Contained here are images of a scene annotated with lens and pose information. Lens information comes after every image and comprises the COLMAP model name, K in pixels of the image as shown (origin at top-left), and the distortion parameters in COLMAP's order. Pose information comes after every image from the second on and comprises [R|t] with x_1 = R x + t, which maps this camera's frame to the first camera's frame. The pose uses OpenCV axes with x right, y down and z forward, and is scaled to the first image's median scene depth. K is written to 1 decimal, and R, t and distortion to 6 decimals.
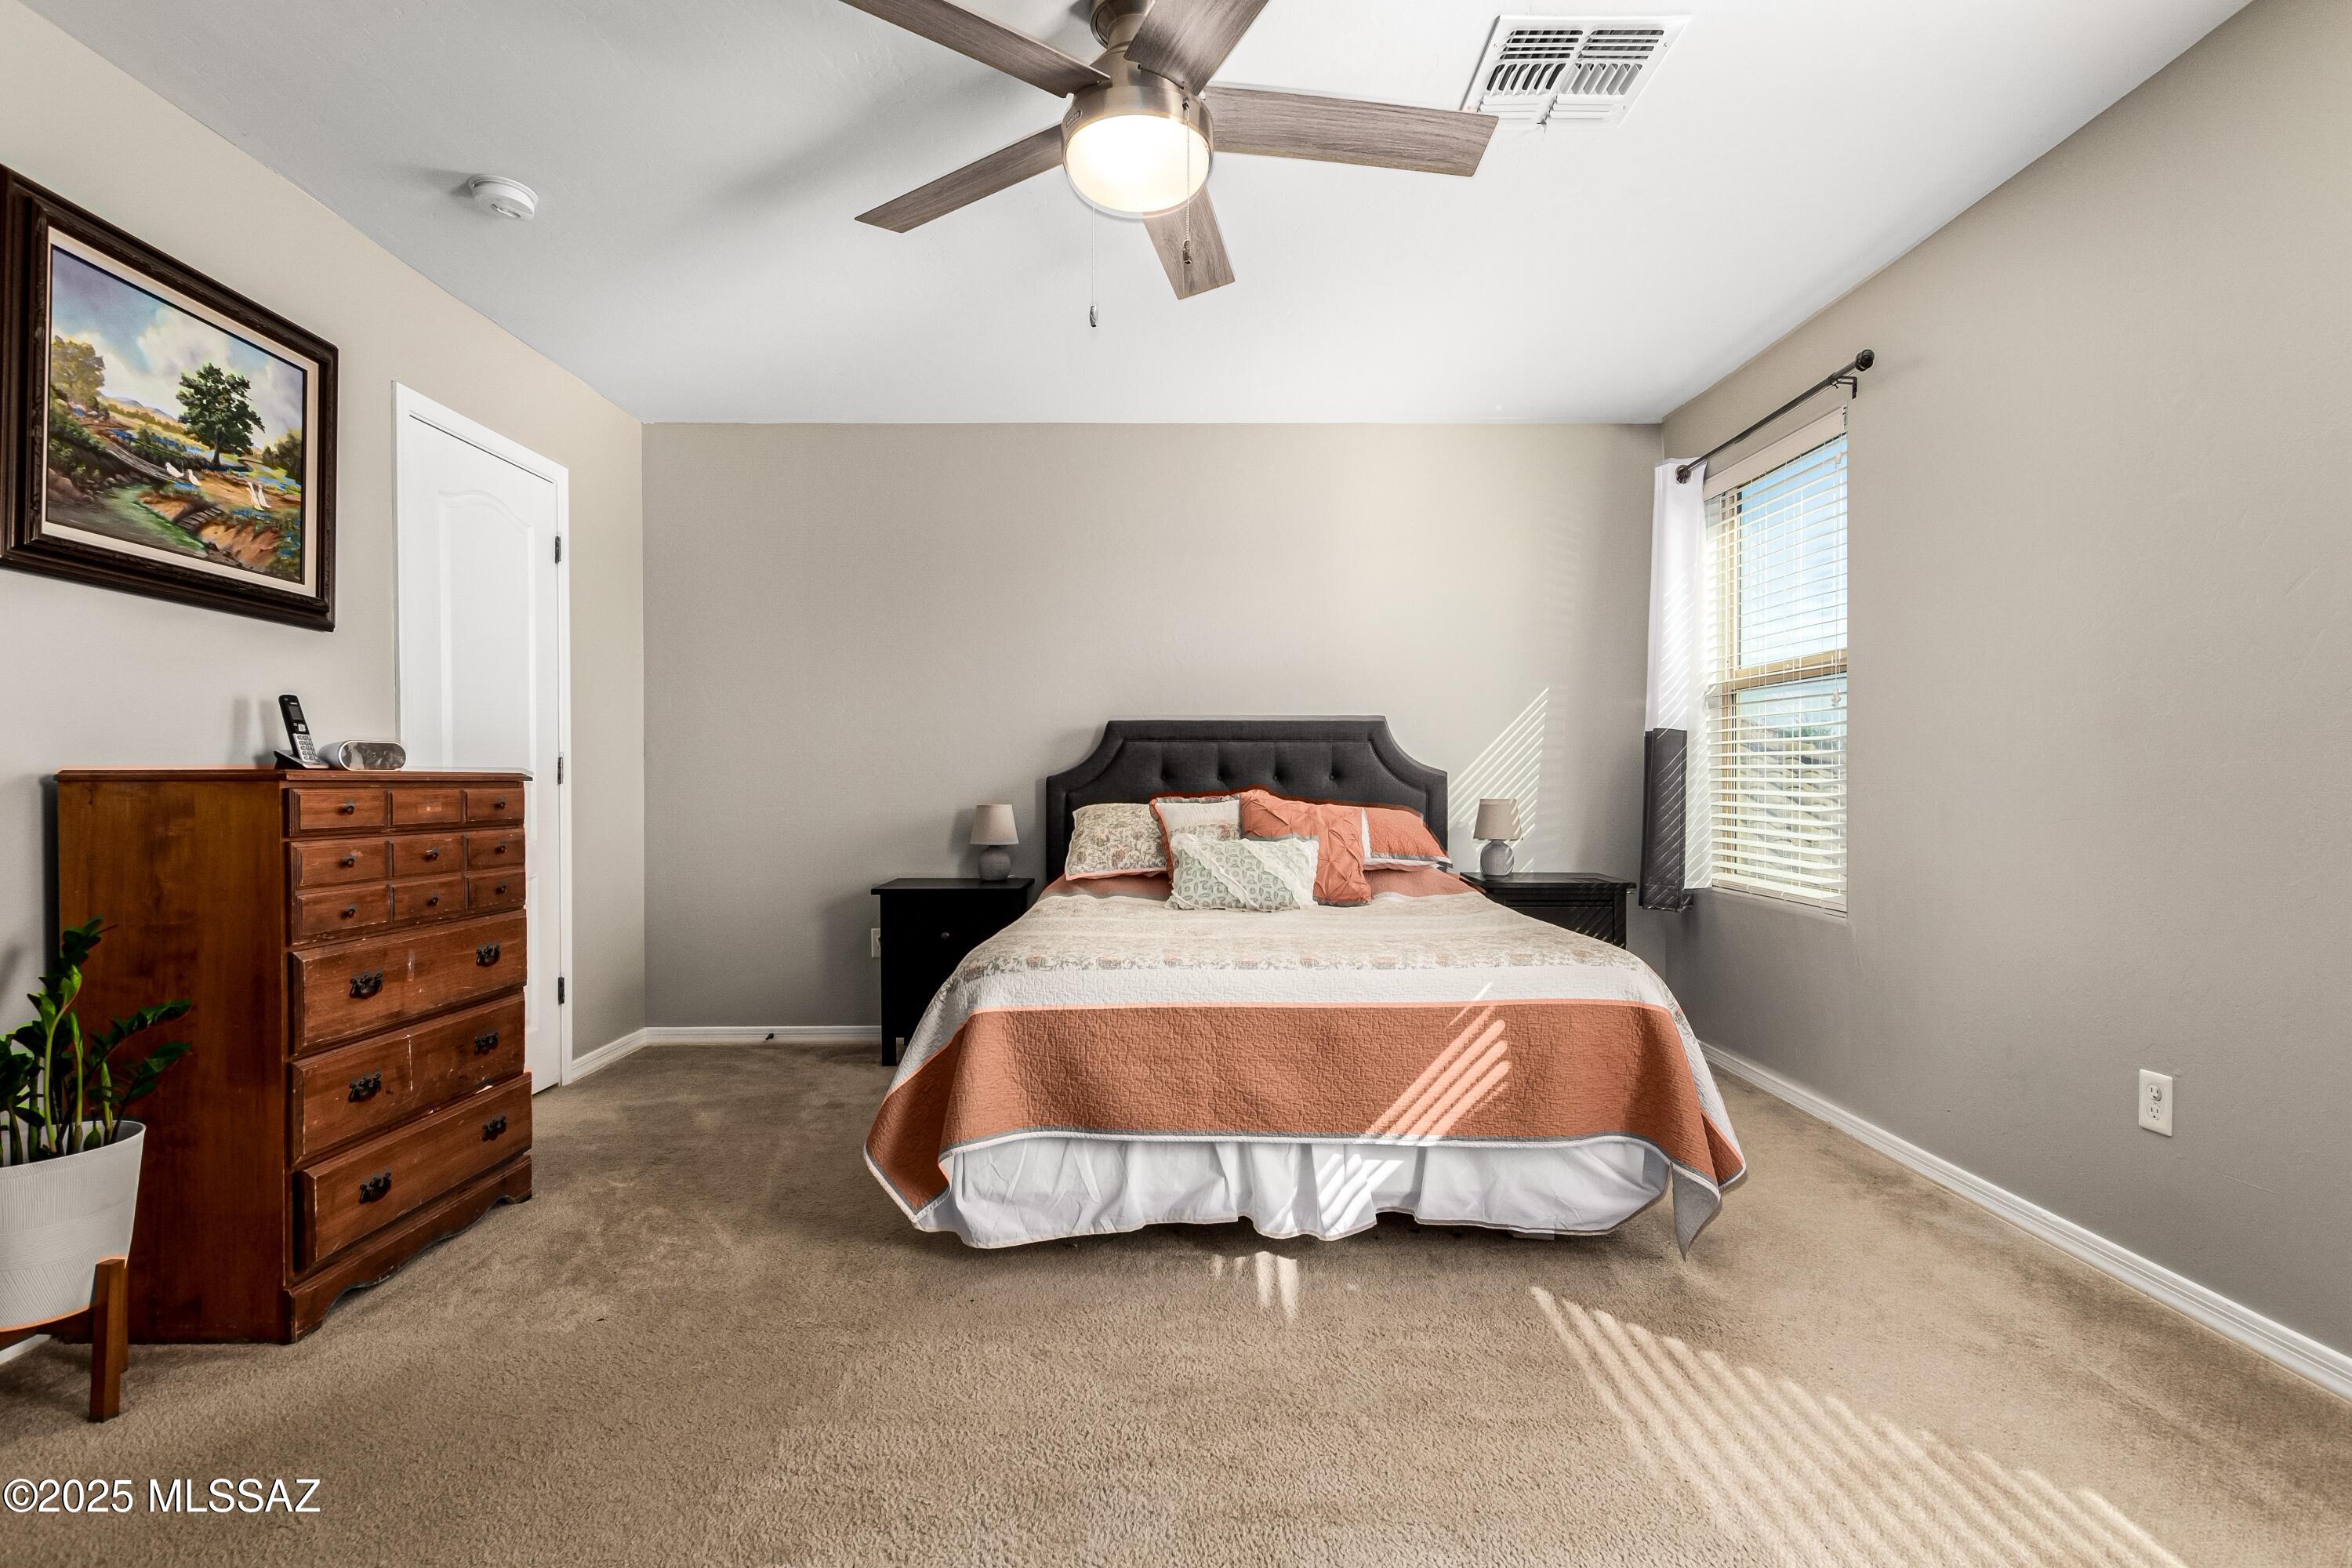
lens RADIAL K [[1084.6, 0, 1176.0], [0, 1084.6, 784.0], [0, 0, 1]] dist [0.003665, -0.000039]
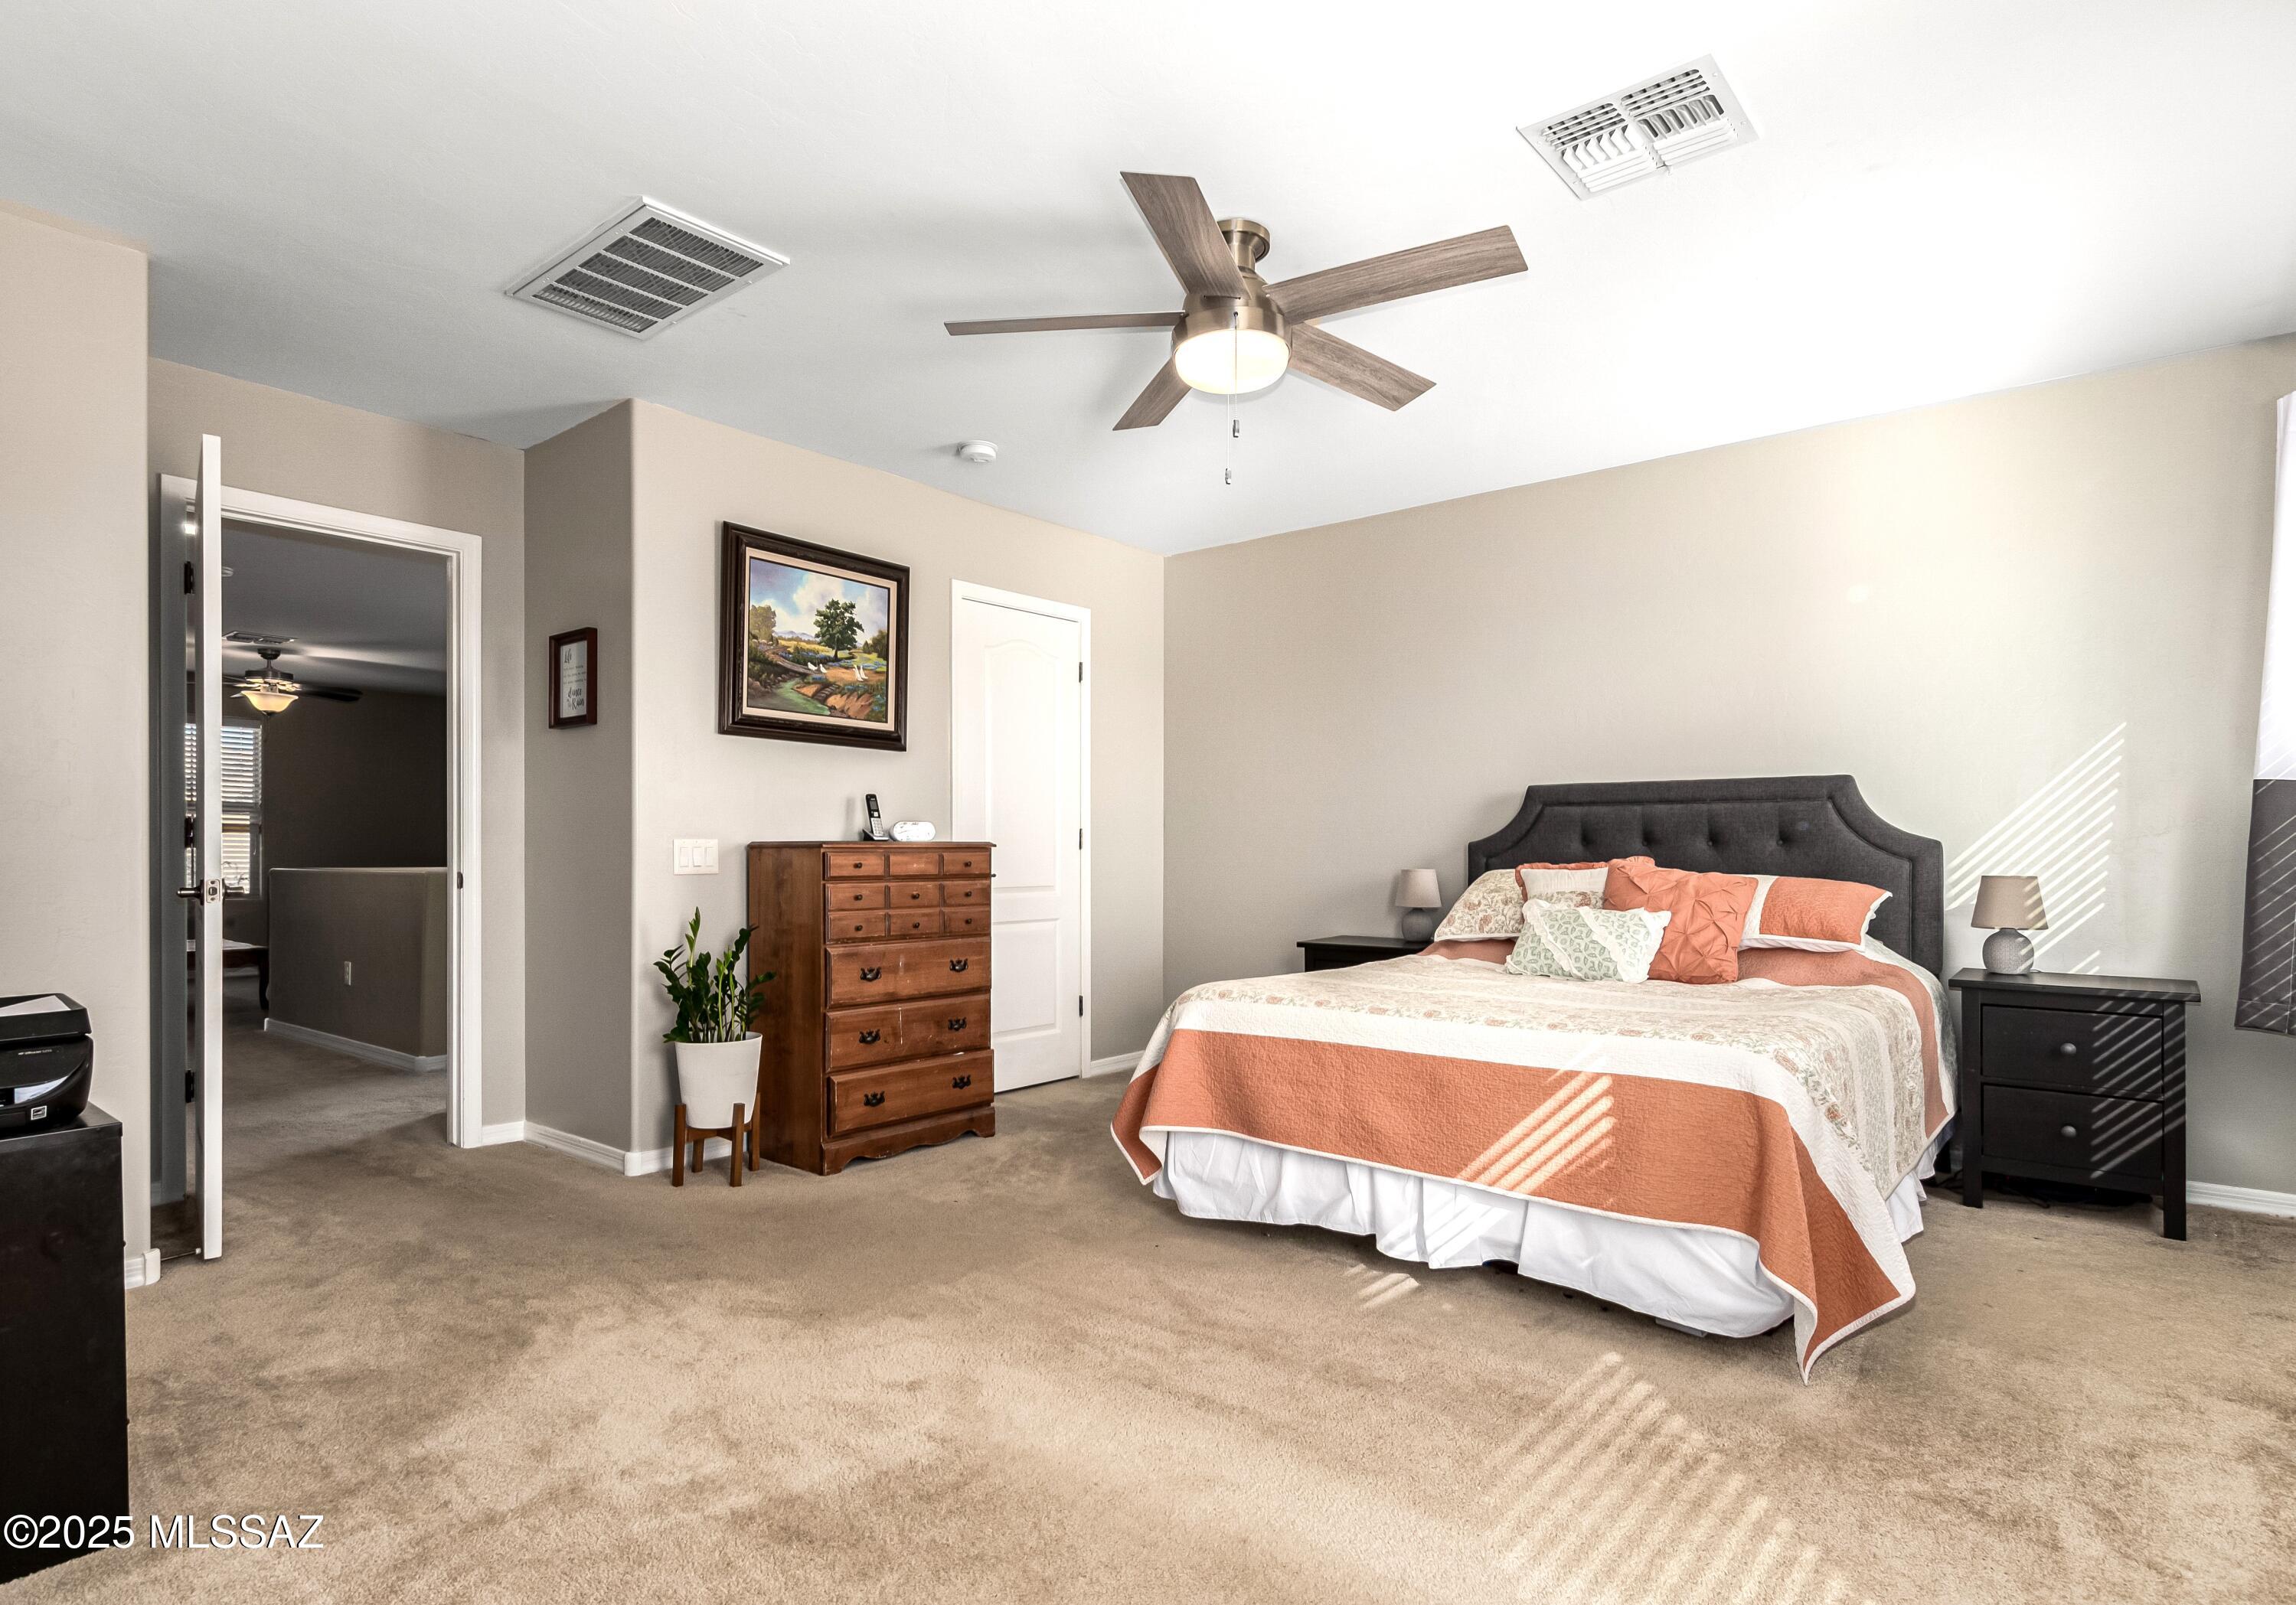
lens RADIAL K [[1186.4, 0, 1144.2], [0, 1186.4, 838.4], [0, 0, 1]] dist [0.000929, 0.000217]
pose [[0.771211, -0.005136, -0.636559, 0.652365], [-0.001277, 0.999953, -0.009616, 0.000086], [0.636578, 0.008228, 0.771168, -0.103801]]
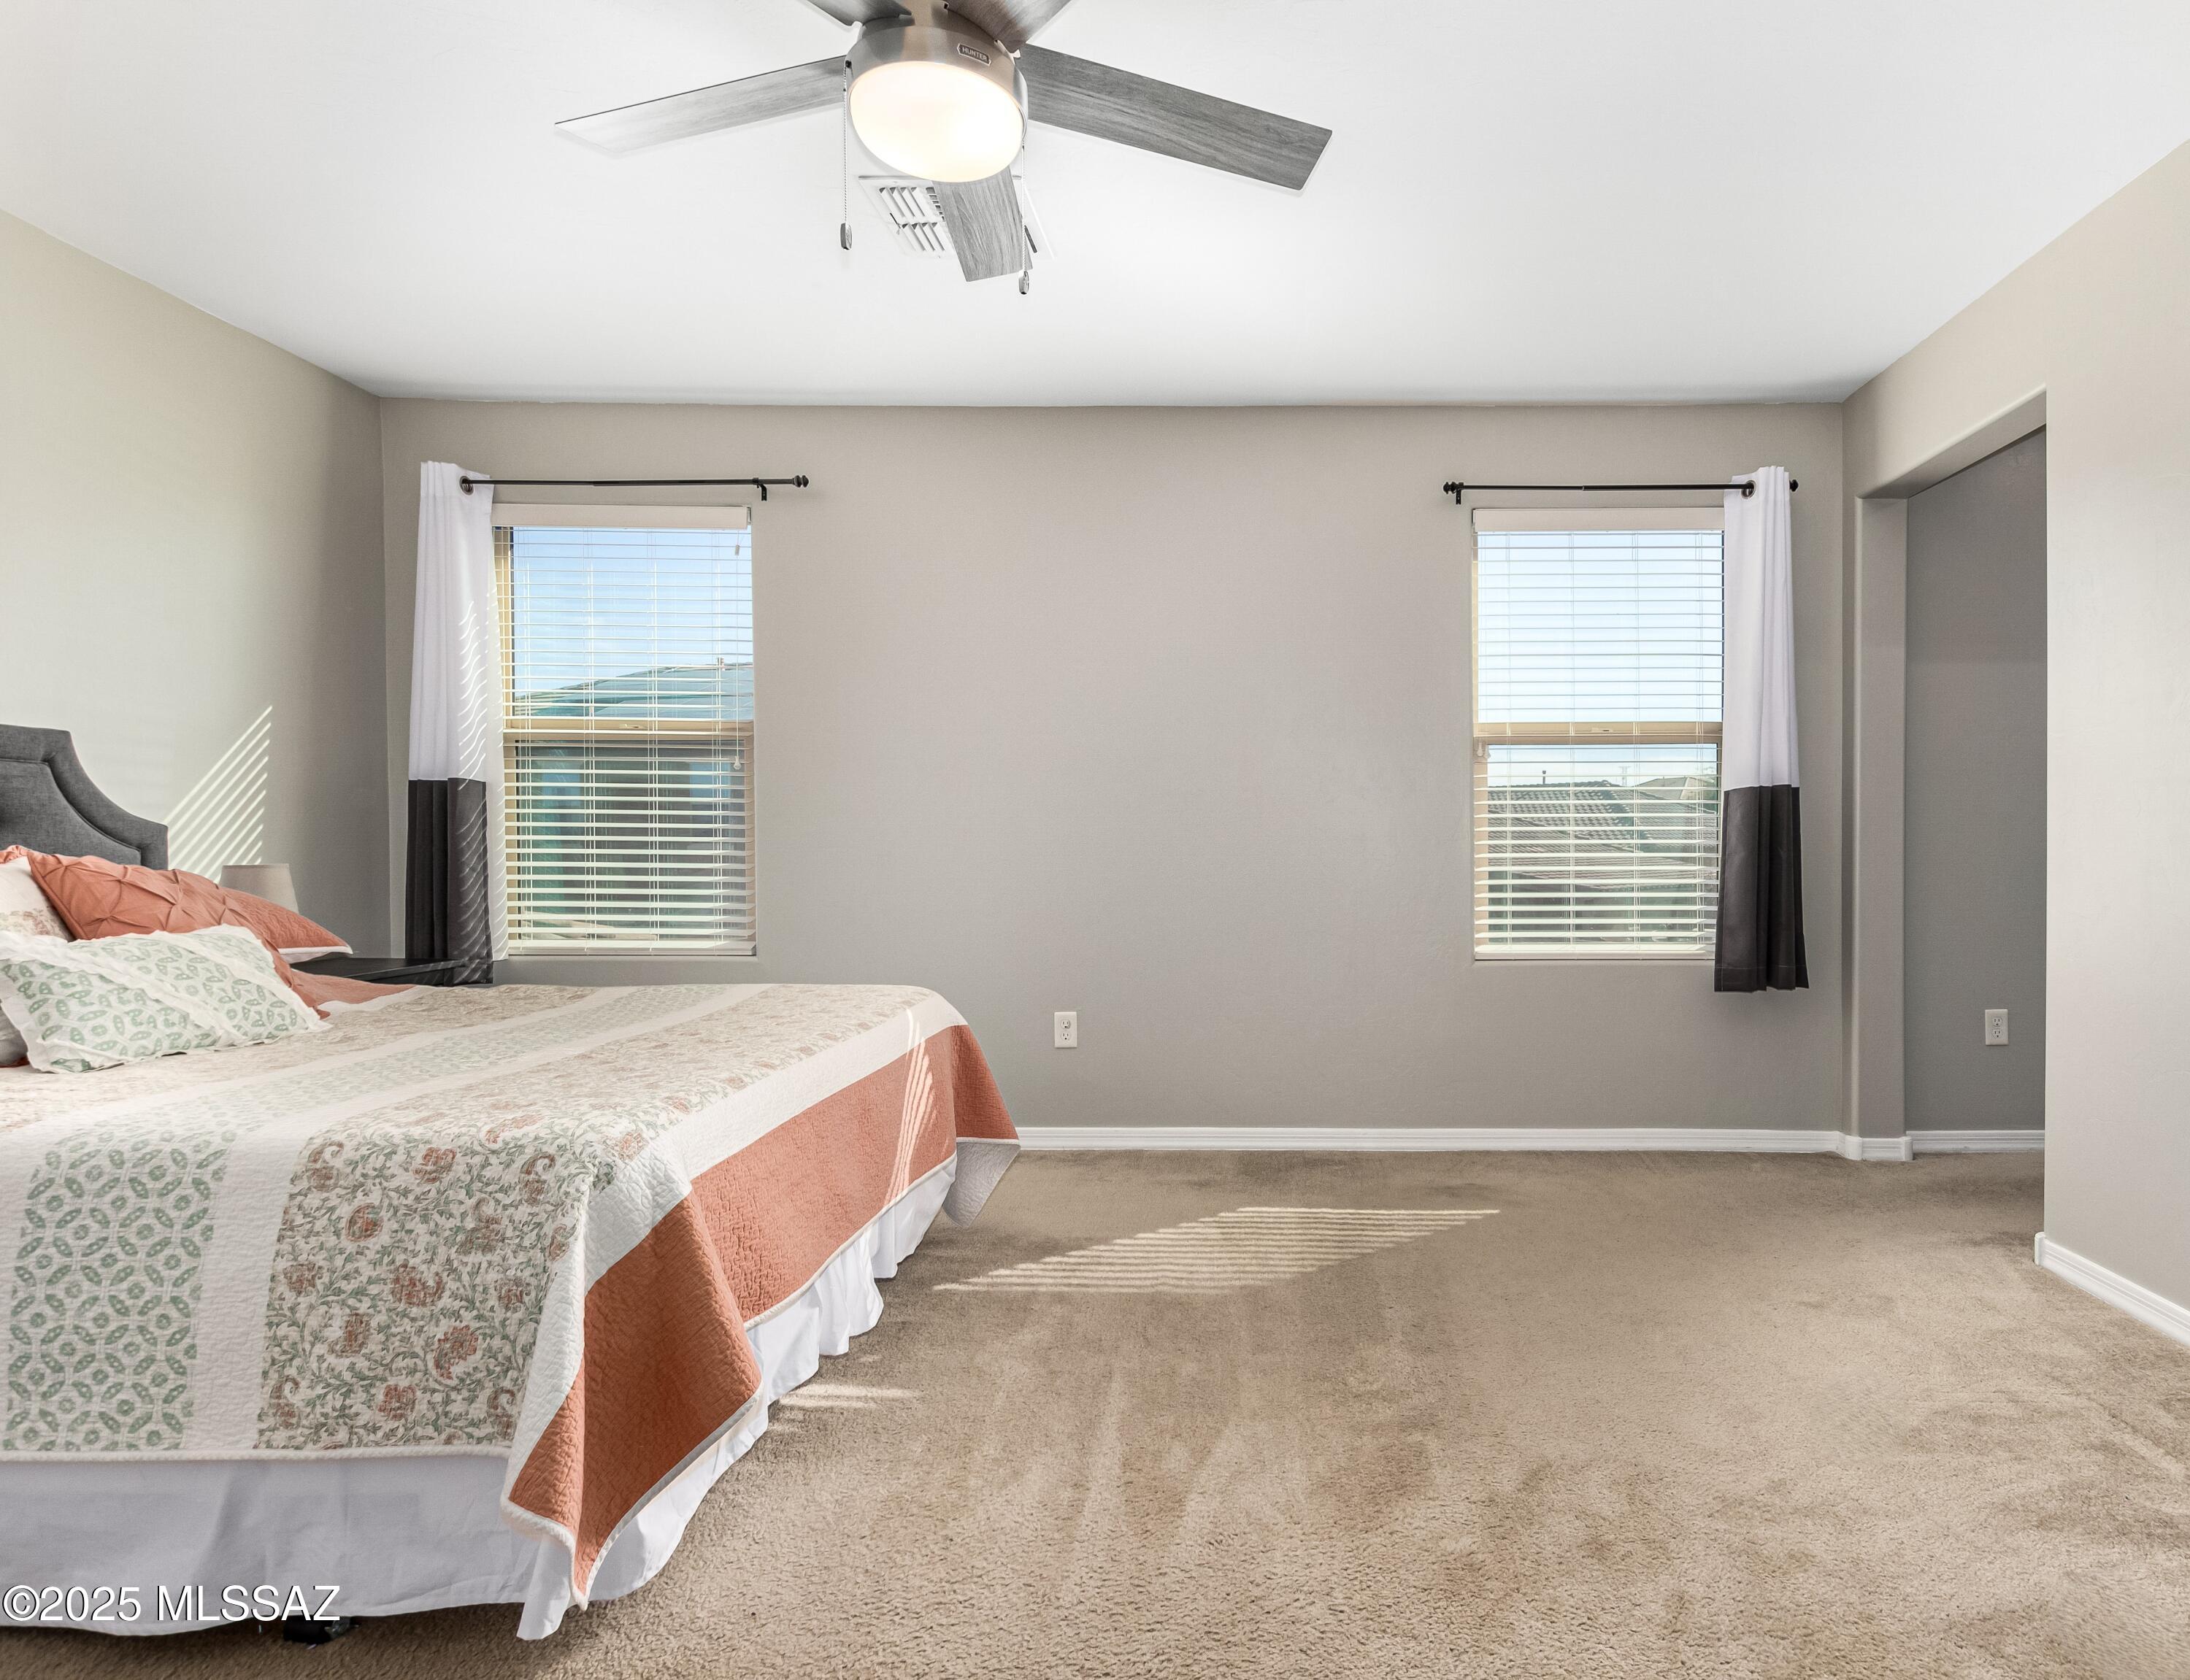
lens RADIAL K [[1147.4, 0, 1216.2], [0, 1147.4, 865.7], [0, 0, 1]] dist [-0.000930, -0.000188]
pose [[0.022166, -0.010657, 0.999697, -0.772890], [0.005117, 0.999931, 0.010546, 0.021349], [-0.999741, 0.004882, 0.022219, 0.662418]]
